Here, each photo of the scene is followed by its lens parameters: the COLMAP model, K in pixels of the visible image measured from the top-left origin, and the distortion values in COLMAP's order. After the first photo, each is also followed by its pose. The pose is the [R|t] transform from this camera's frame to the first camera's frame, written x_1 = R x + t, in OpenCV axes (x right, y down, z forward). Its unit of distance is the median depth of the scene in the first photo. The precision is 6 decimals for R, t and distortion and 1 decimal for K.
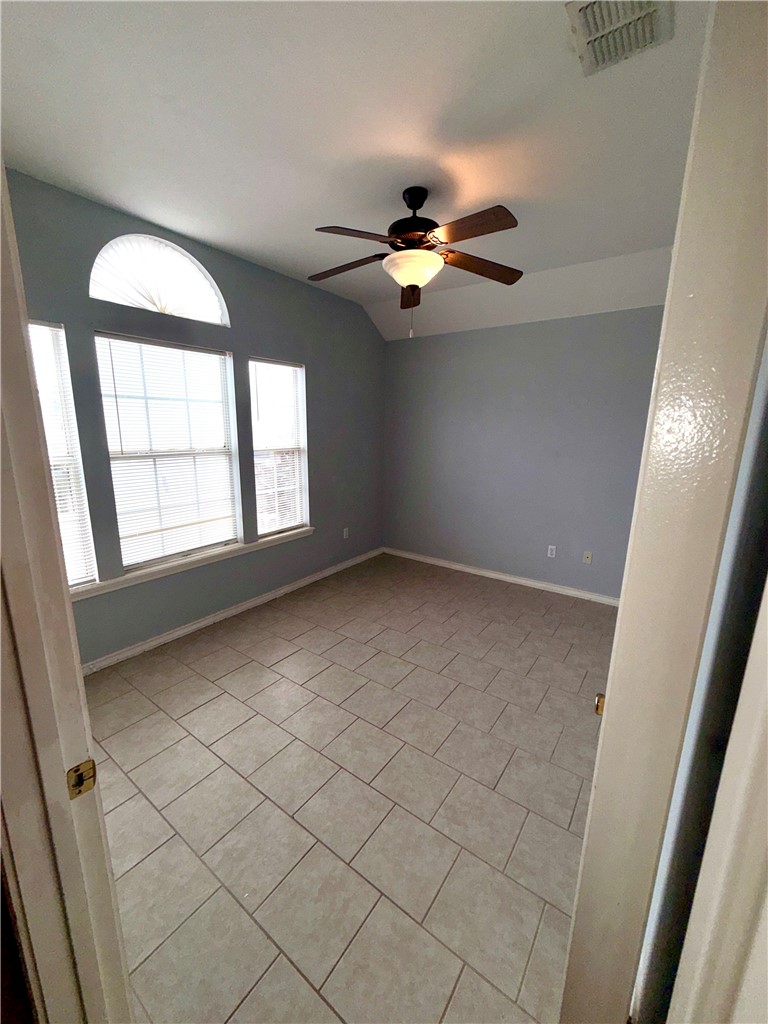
lens RADIAL K [[406.9, 0, 383.9], [0, 406.9, 512.3], [0, 0, 1]] dist [-0.000606, -0.000453]
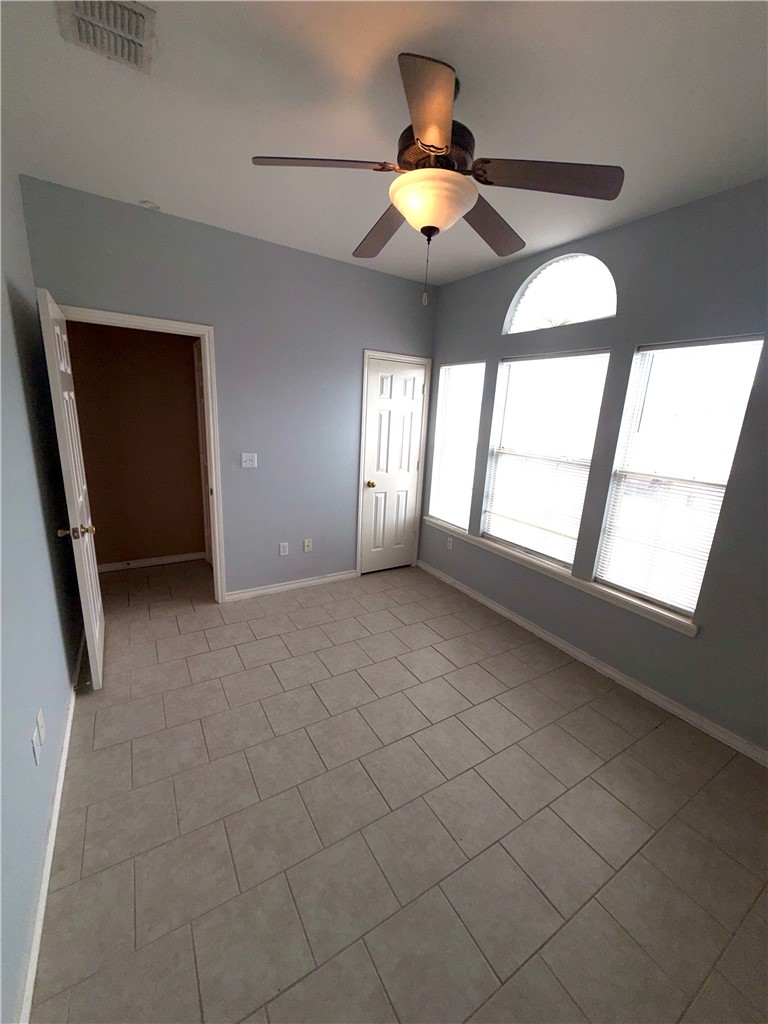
lens RADIAL K [[406.9, 0, 386.5], [0, 406.9, 511.0], [0, 0, 1]] dist [-0.000606, -0.000453]
pose [[-0.371351, 0.190006, -0.908843, 0.676624], [-0.254590, 0.920485, 0.296465, -0.244102], [0.892907, 0.341475, -0.293449, 1.064782]]
